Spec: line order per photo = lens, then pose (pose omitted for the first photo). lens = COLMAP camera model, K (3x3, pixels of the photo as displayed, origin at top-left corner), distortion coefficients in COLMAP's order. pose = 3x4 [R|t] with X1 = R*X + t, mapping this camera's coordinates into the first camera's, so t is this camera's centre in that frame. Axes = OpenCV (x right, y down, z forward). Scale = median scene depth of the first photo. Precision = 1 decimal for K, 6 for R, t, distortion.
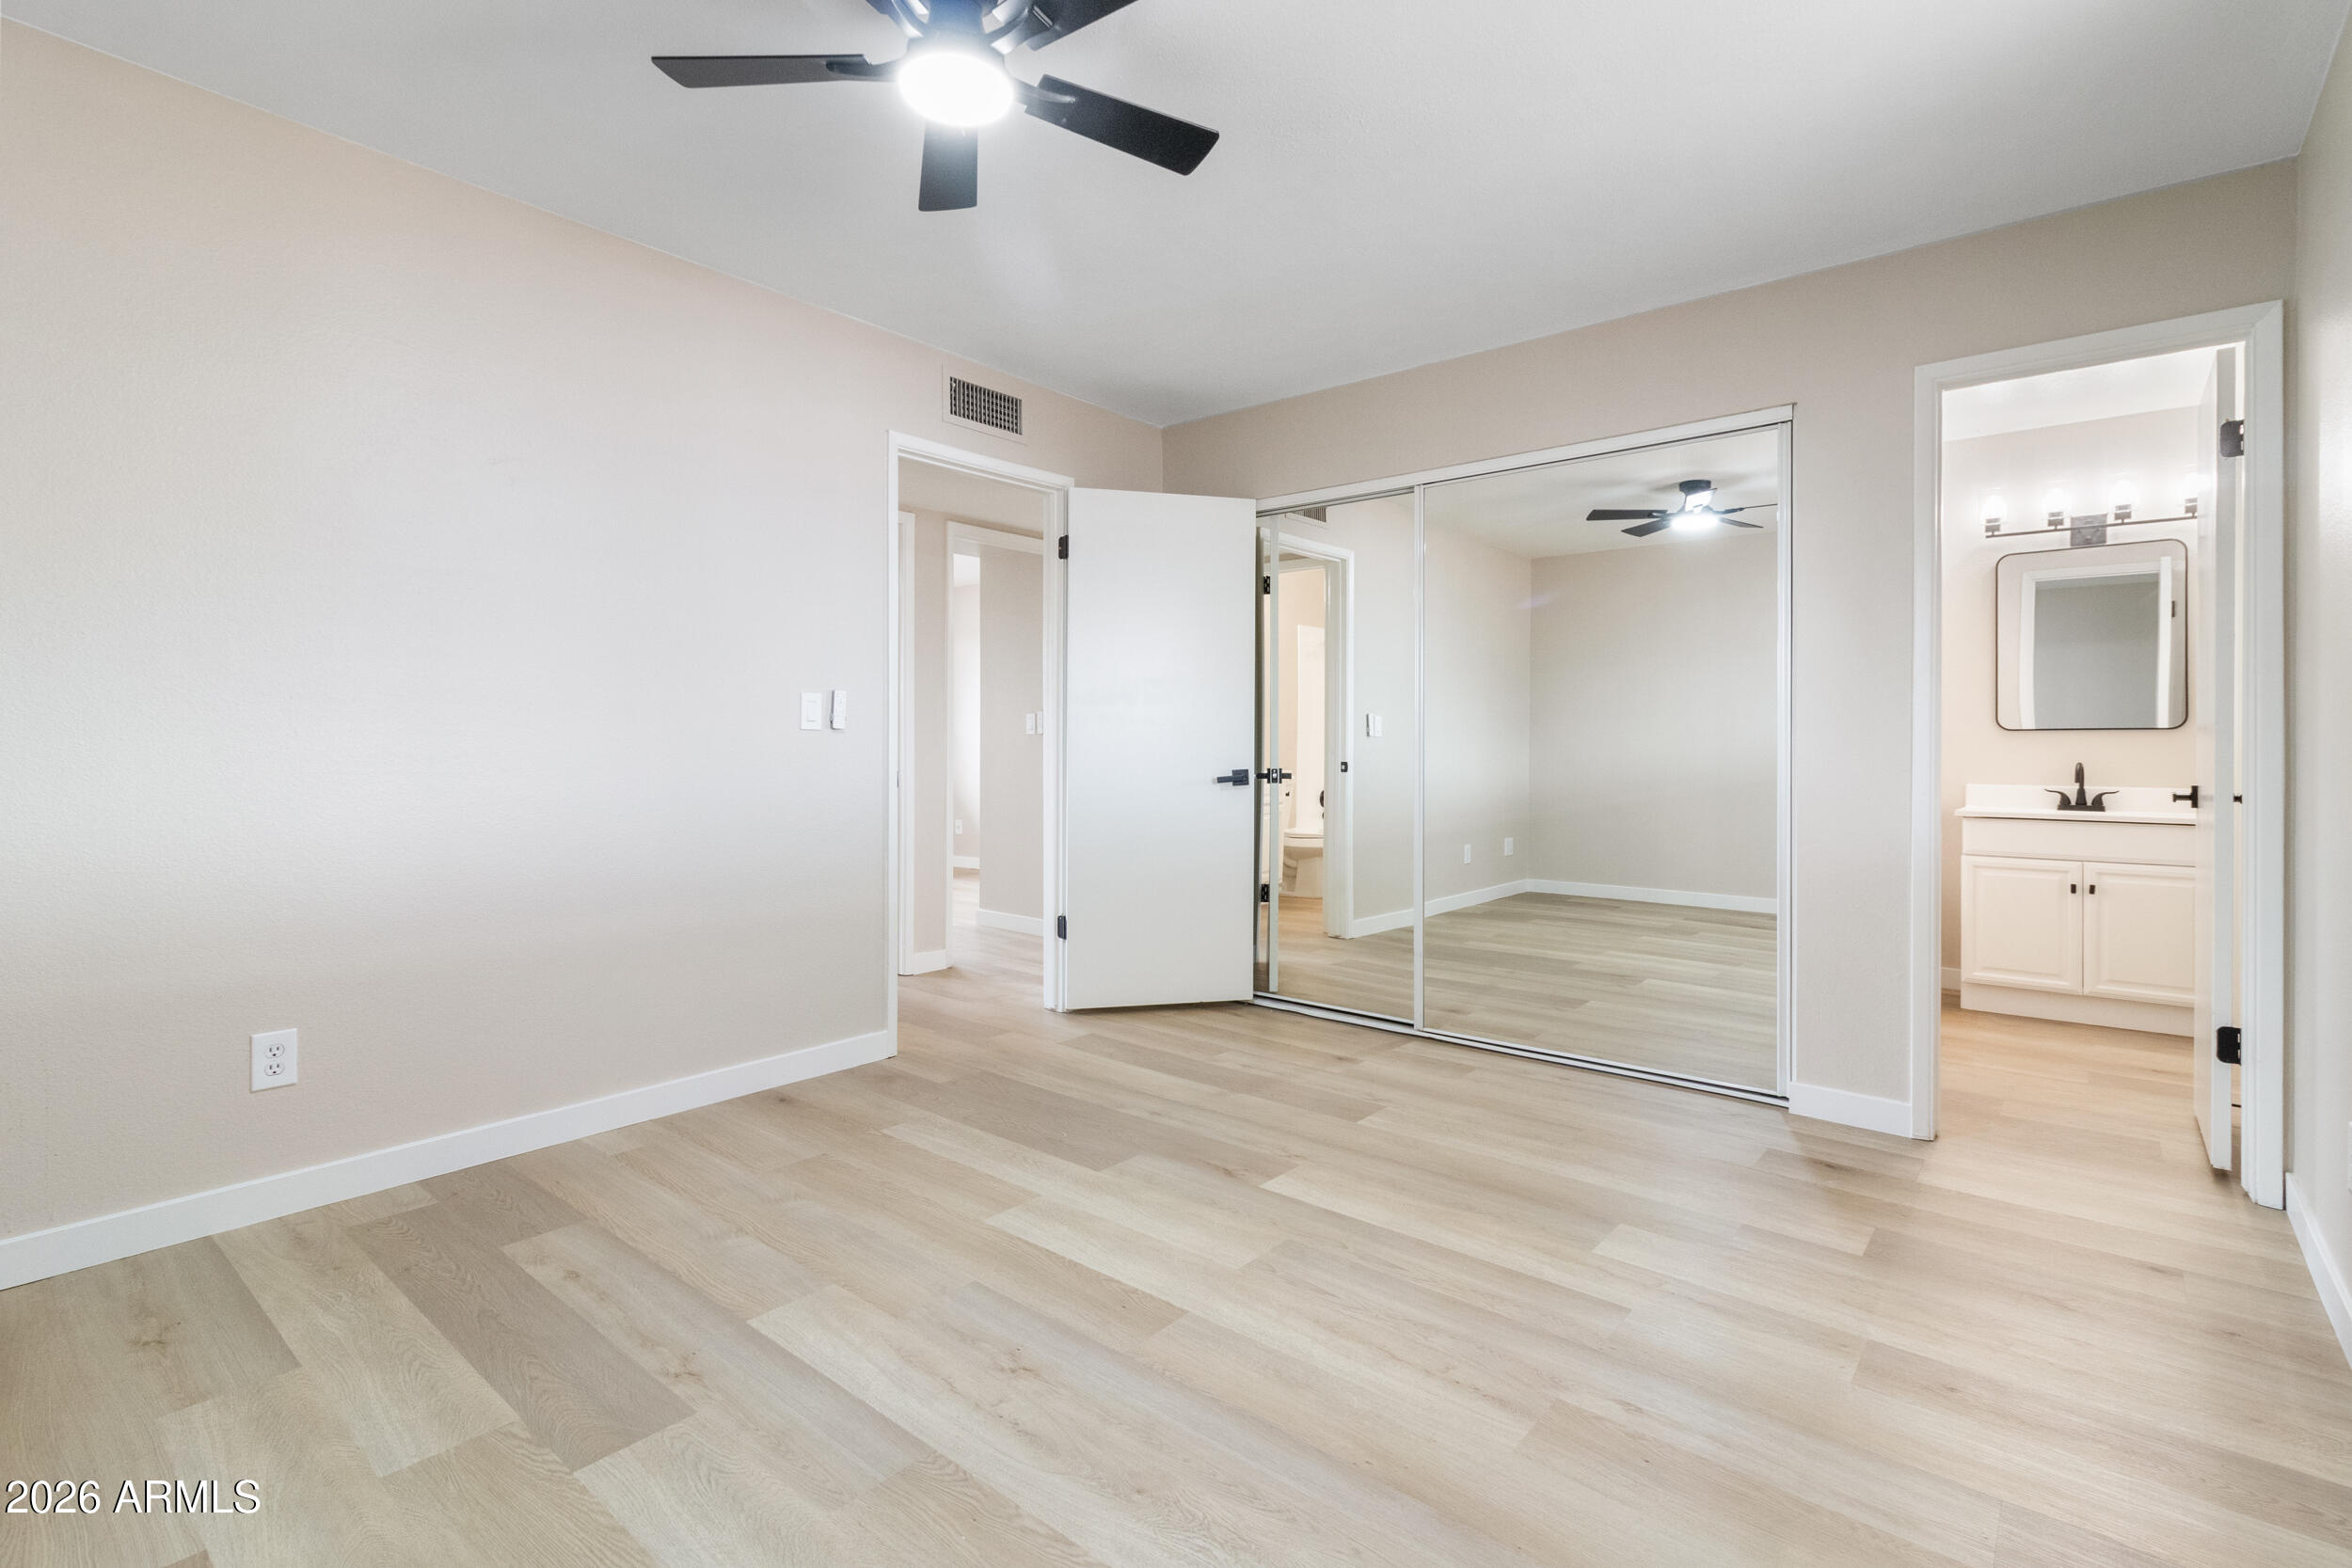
lens RADIAL K [[1096.8, 0, 1190.9], [0, 1096.8, 746.1], [0, 0, 1]] dist [0.001783, 0.000097]
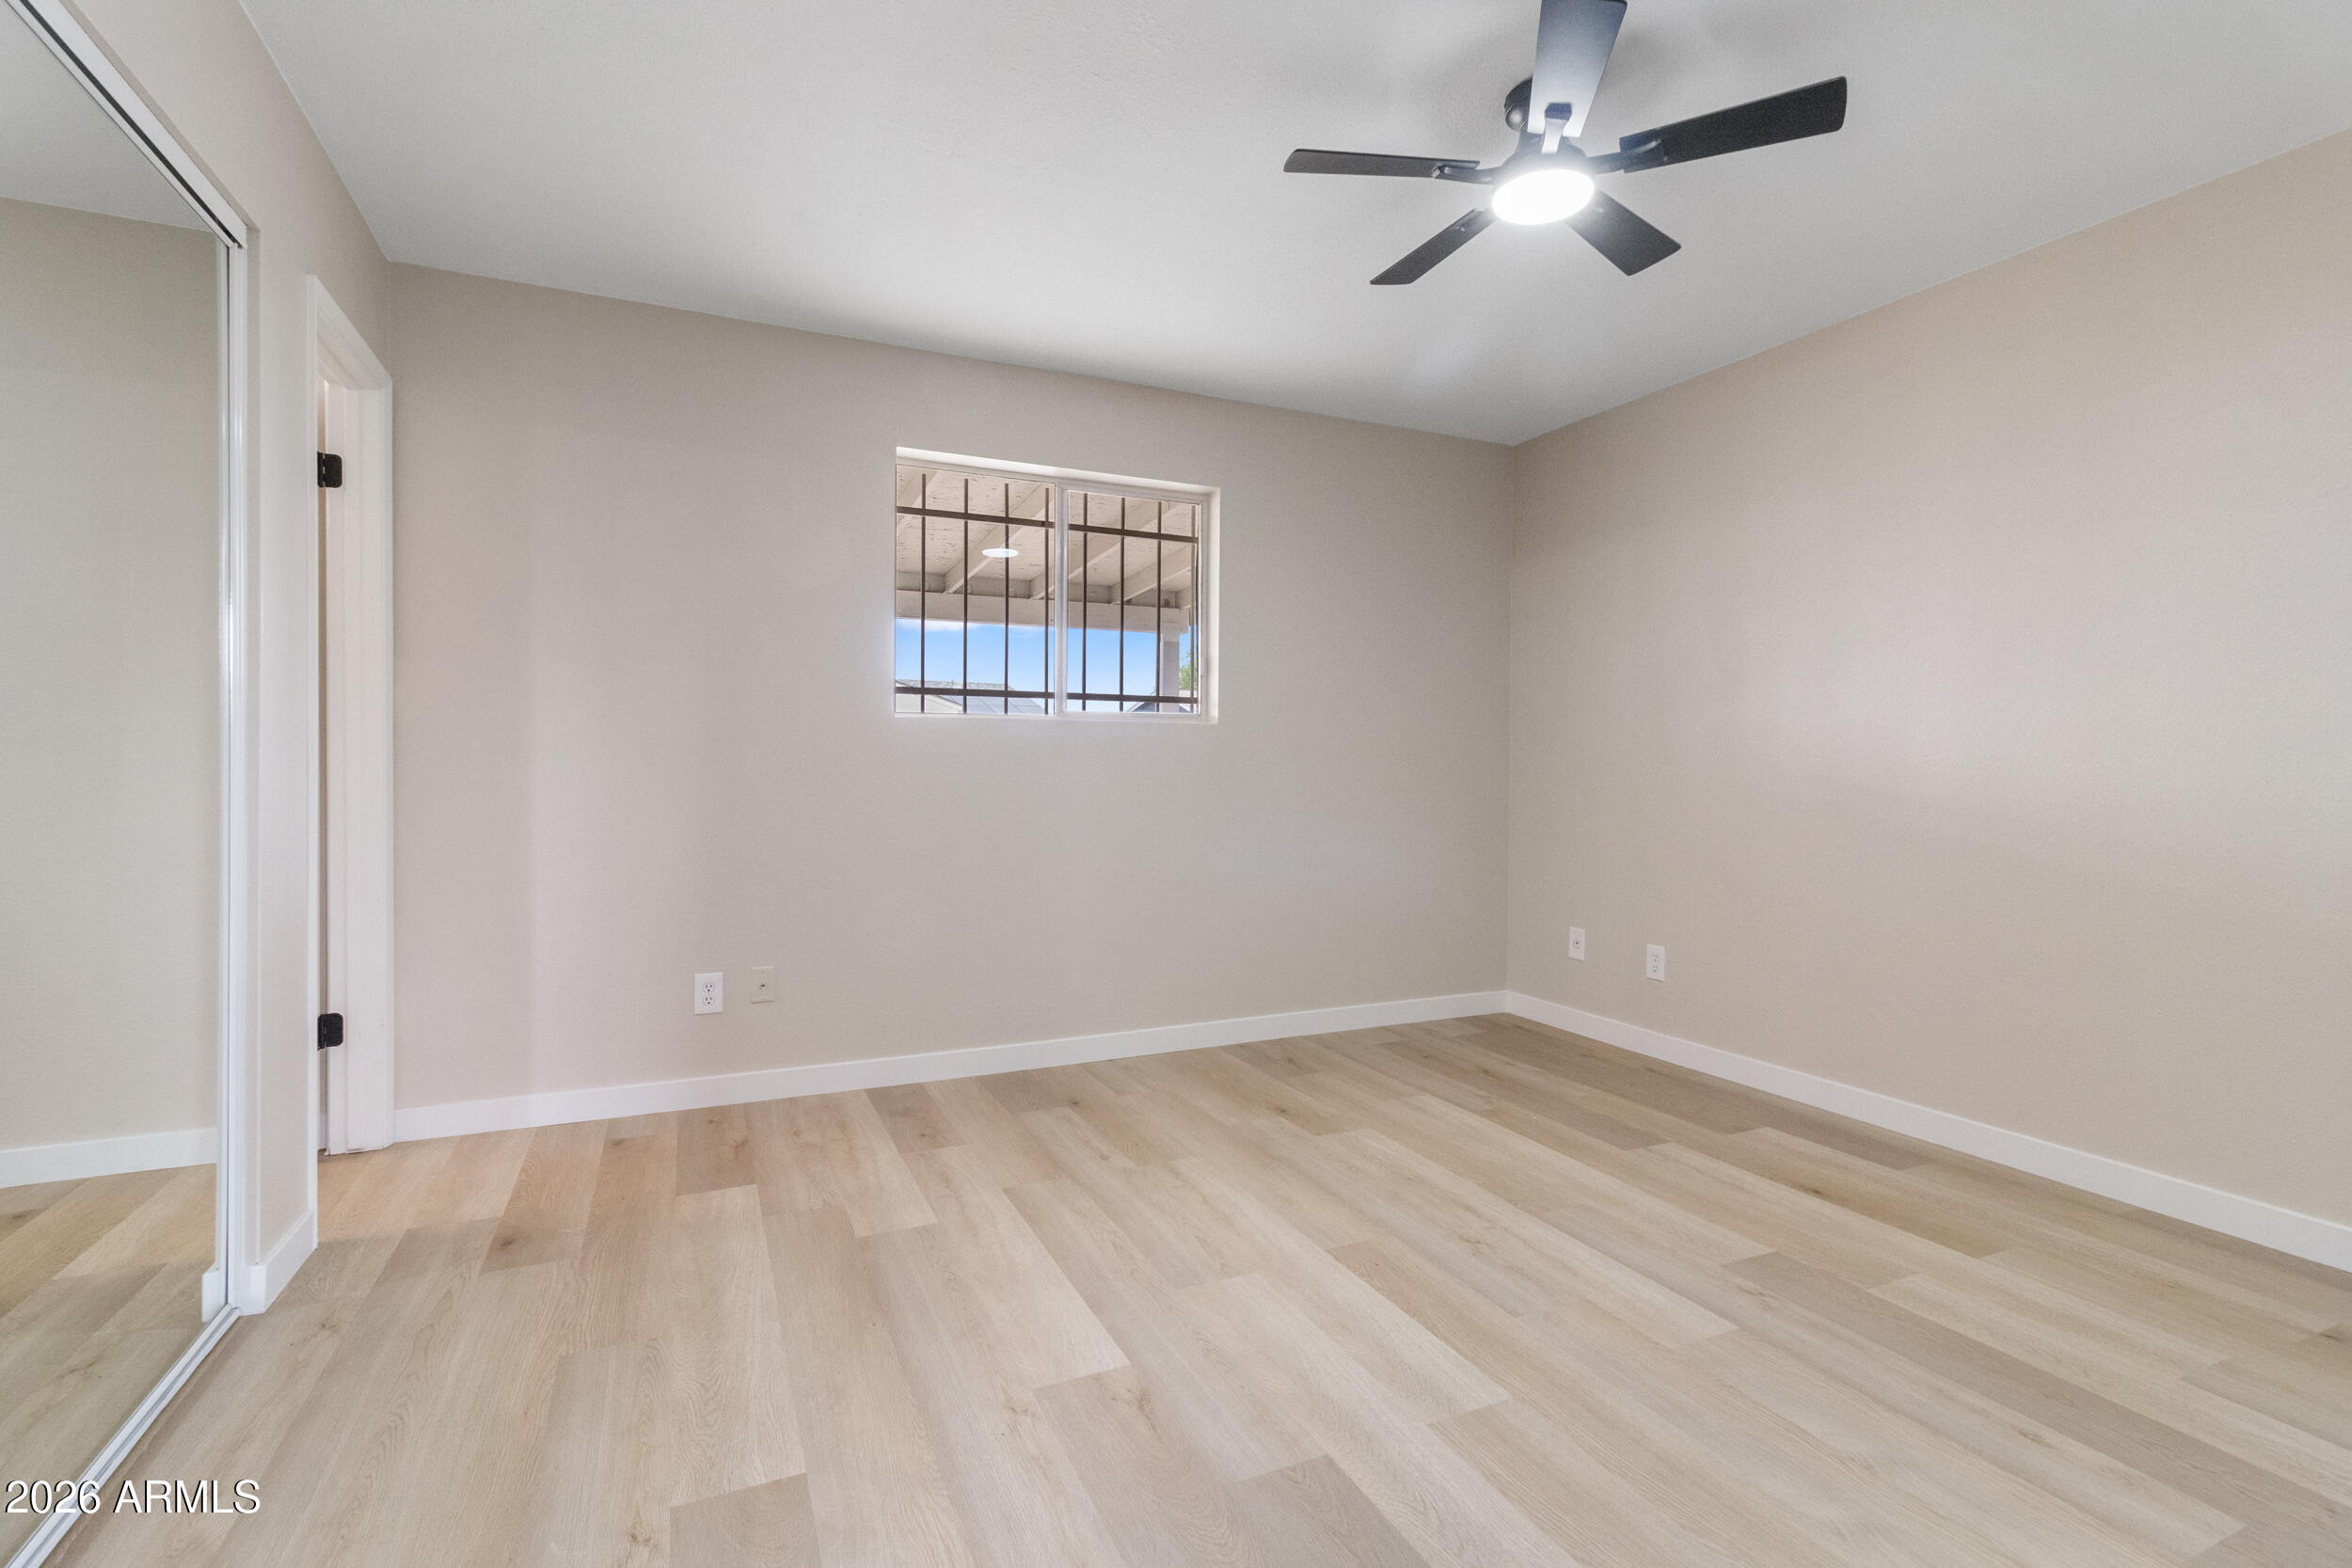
lens RADIAL K [[1083.2, 0, 1188.8], [0, 1083.2, 781.2], [0, 0, 1]] dist [-0.000274, 0.000733]
pose [[-0.903489, -0.019762, 0.428155, -0.309770], [-0.012148, 0.999716, 0.020509, -0.006501], [-0.428439, 0.013329, -0.903473, 1.825409]]
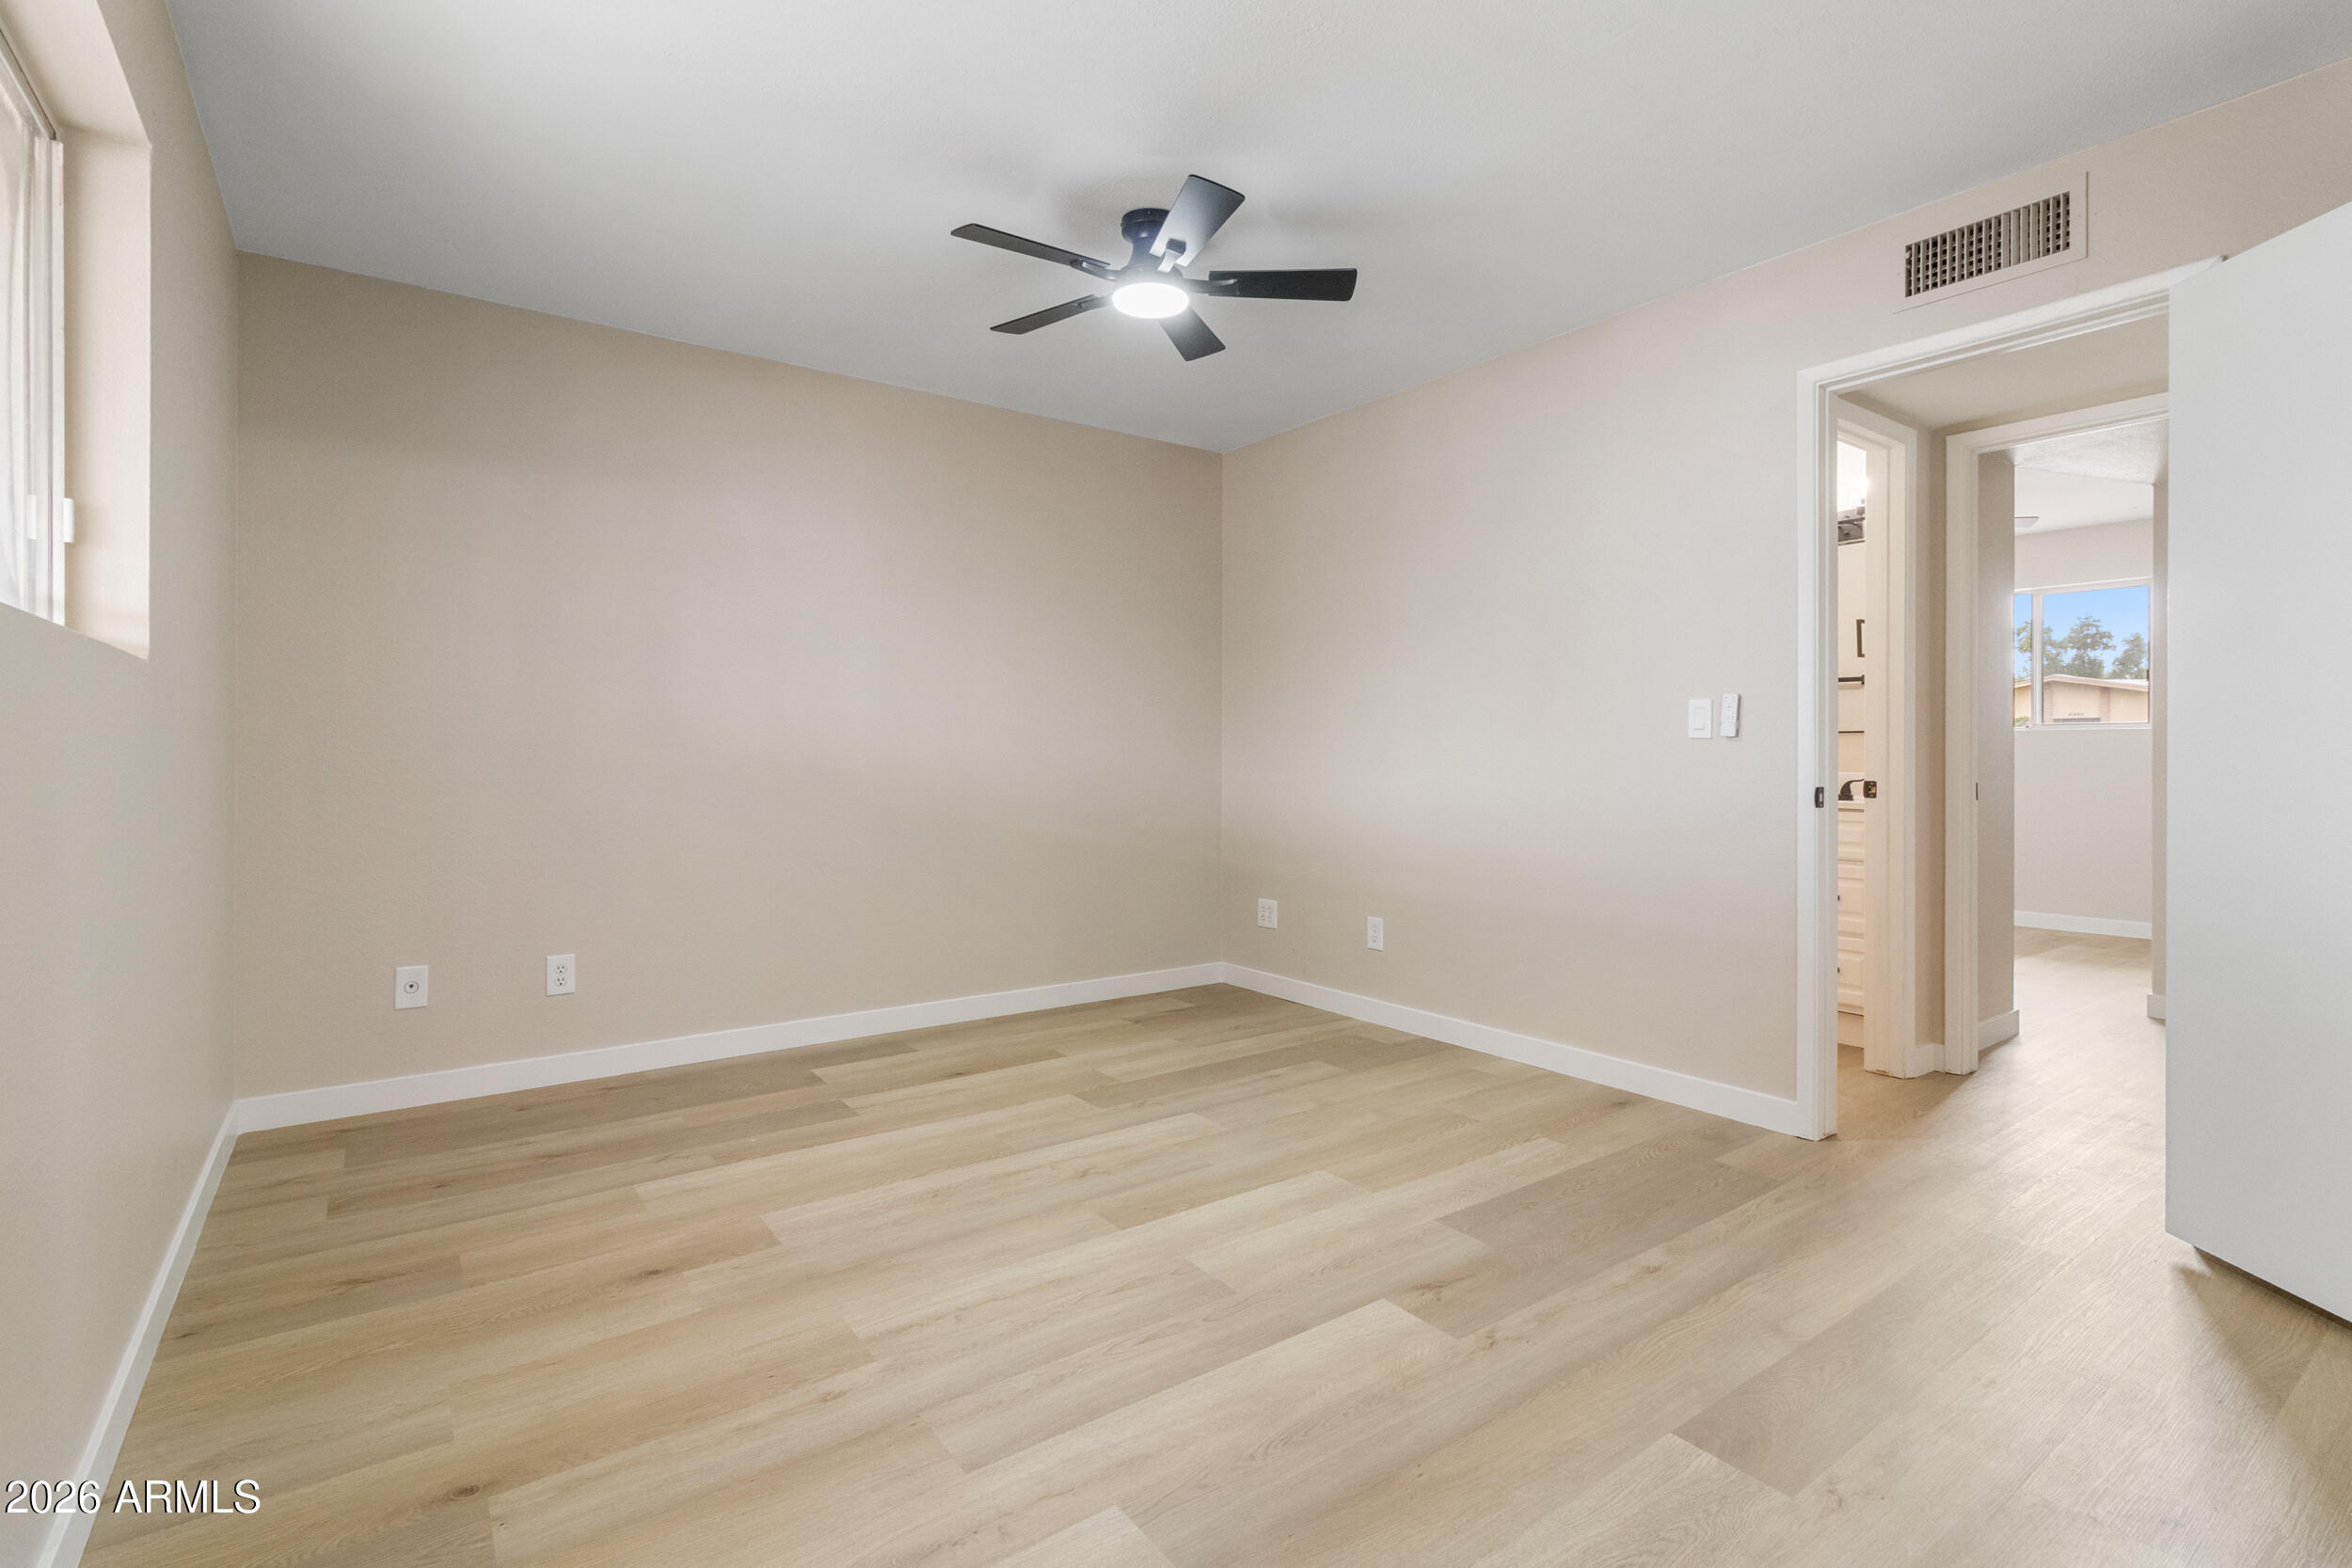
lens RADIAL K [[1094.5, 0, 1189.3], [0, 1094.5, 742.4], [0, 0, 1]] dist [0.004420, 0.000716]
pose [[-0.243083, -0.014806, -0.969893, 0.988084], [-0.005126, 0.999889, -0.013979, 0.004149], [0.969992, 0.001574, -0.243132, 1.179317]]
